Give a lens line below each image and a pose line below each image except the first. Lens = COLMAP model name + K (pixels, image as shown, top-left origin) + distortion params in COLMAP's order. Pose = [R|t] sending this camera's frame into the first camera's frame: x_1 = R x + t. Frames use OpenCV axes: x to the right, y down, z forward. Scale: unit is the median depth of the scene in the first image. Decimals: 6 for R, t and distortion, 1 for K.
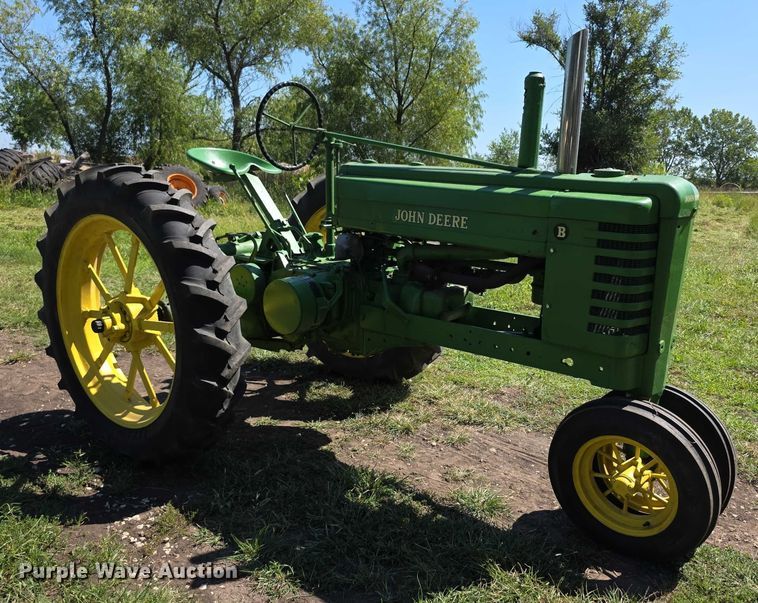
lens RADIAL K [[670.8, 0, 356.2], [0, 670.8, 300.3], [0, 0, 1]] dist [0.027602, -0.007929]
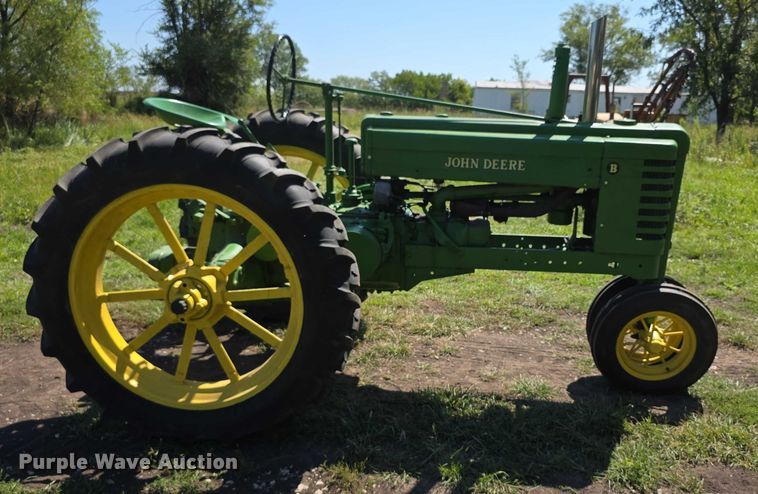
lens RADIAL K [[676.8, 0, 375.6], [0, 676.8, 244.1], [0, 0, 1]] dist [0.021733, -0.015782]
pose [[0.841705, -0.132758, 0.523361, -0.675644], [0.117500, 0.991108, 0.062438, -0.076482], [-0.526997, 0.008940, 0.849820, 0.089249]]
